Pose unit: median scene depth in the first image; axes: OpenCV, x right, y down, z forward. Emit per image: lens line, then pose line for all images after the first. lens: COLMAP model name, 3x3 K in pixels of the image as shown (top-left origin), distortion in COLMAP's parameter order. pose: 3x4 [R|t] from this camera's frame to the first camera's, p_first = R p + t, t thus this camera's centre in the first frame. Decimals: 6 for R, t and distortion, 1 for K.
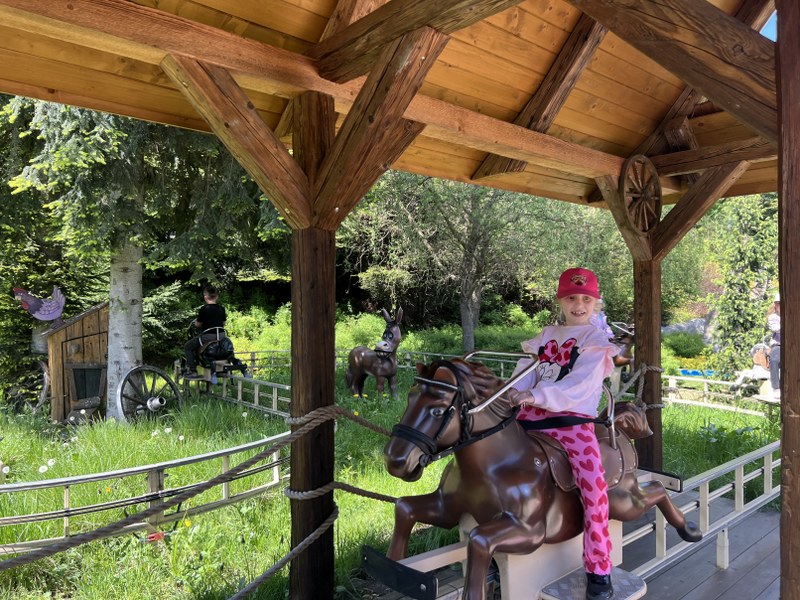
lens RADIAL K [[607.6, 0, 397.6], [0, 607.6, 299.0], [0, 0, 1]] dist [0.056688, -0.056664]
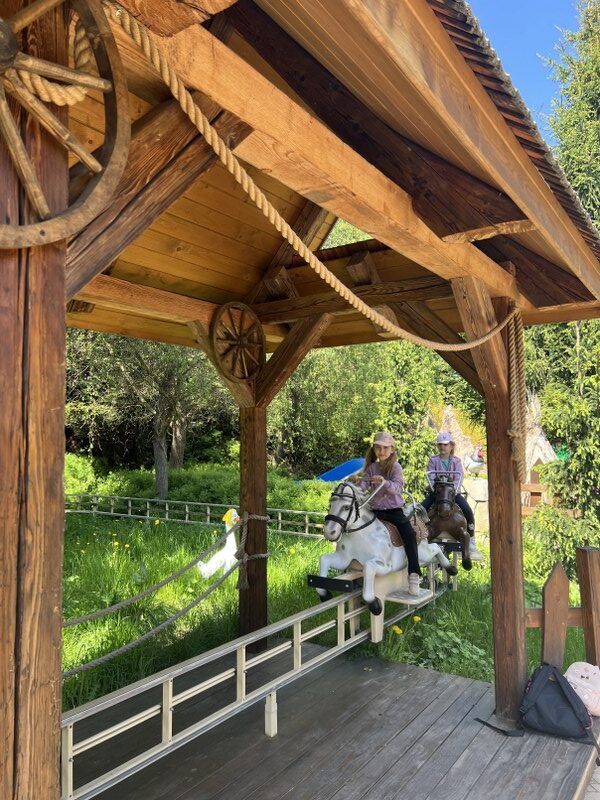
lens RADIAL K [[607.6, 0, 307.3], [0, 607.6, 400.6], [0, 0, 1]] dist [0.056688, -0.056664]
pose [[0.968070, 0.009519, 0.250498, 0.107994], [0.003267, 0.998715, -0.050577, -0.010574], [-0.250658, 0.049781, 0.966795, 0.012256]]
